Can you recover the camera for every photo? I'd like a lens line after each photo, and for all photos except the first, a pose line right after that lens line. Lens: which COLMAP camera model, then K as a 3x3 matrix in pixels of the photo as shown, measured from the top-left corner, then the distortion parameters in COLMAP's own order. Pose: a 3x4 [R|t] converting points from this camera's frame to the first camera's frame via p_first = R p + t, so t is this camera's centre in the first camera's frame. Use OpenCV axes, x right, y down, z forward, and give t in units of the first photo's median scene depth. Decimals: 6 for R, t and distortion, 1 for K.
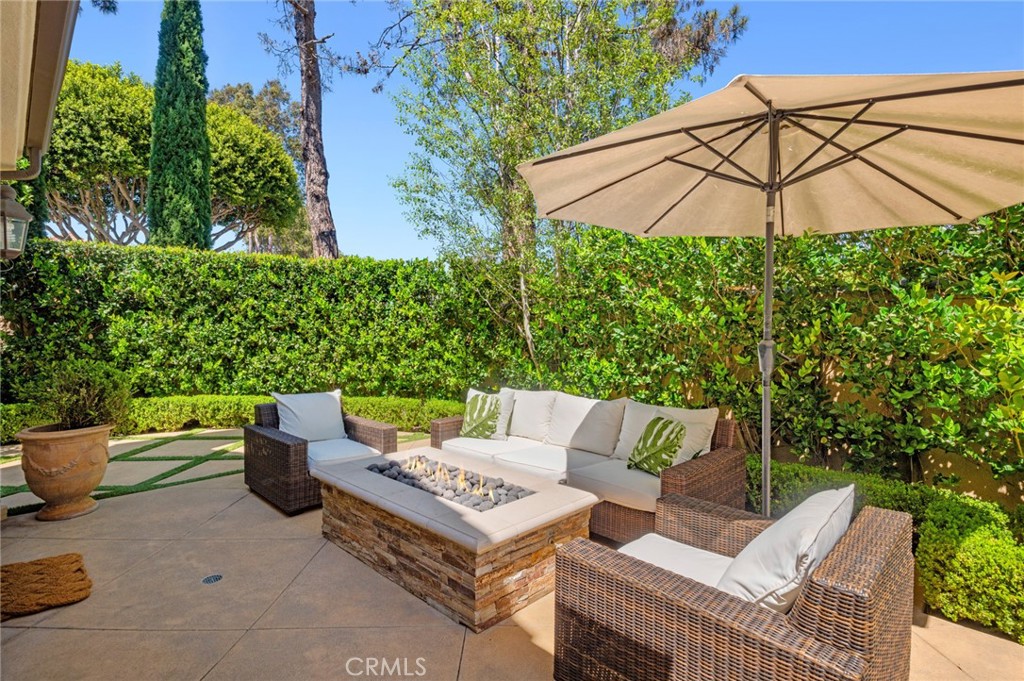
lens RADIAL K [[509.9, 0, 512.0], [0, 509.9, 340.5], [0, 0, 1]] dist [0.003293, 0.000479]
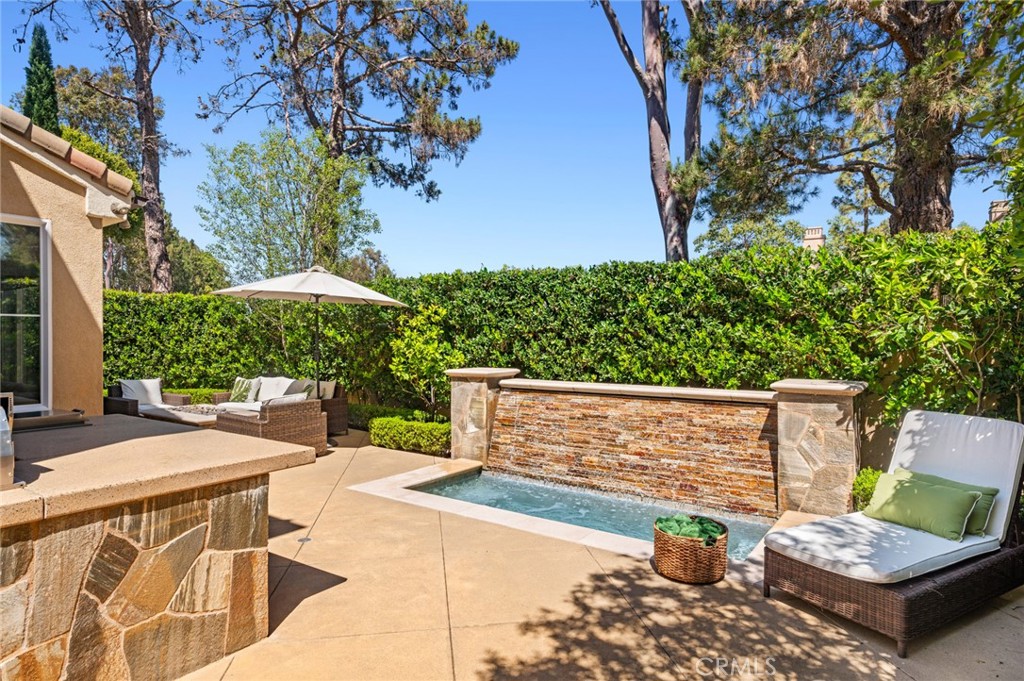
lens RADIAL K [[568.5, 0, 511.4], [0, 568.5, 346.5], [0, 0, 1]] dist [-0.001516, 0.000736]
pose [[0.984961, 0.000427, 0.172779, 0.355295], [0.000597, 0.999983, -0.005877, -0.001183], [-0.172778, 0.005891, 0.984943, -0.784181]]
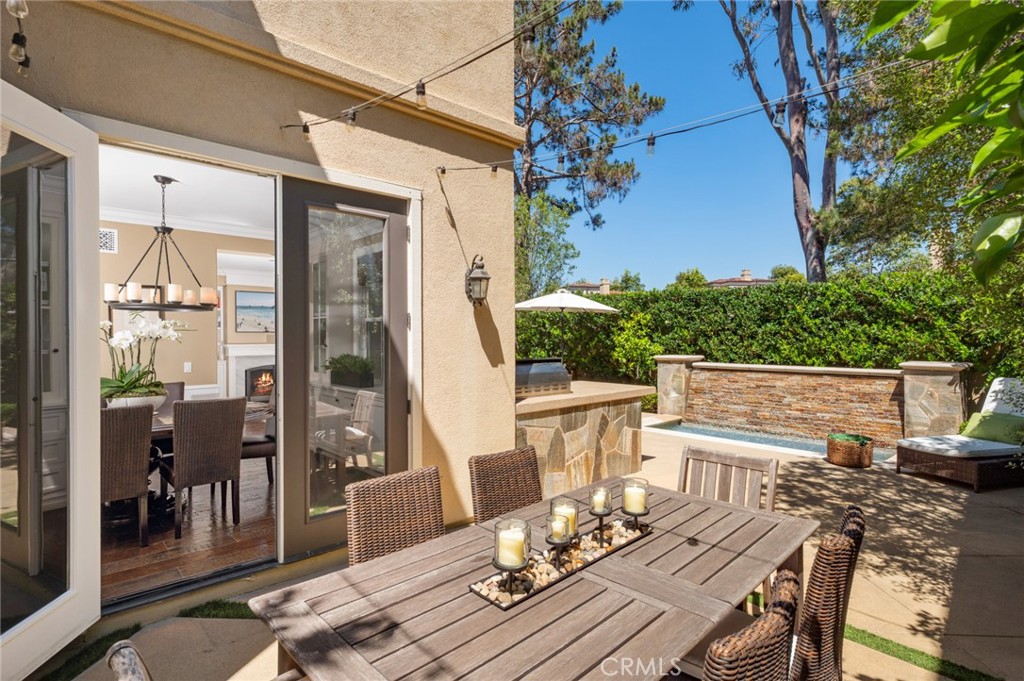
lens RADIAL K [[509.9, 0, 512.0], [0, 509.9, 340.5], [0, 0, 1]] dist [0.003293, 0.000479]
pose [[0.999181, -0.000939, -0.040464, 0.087585], [0.000532, 0.999949, -0.010063, 0.006381], [0.040471, 0.010033, 0.999130, -1.161305]]
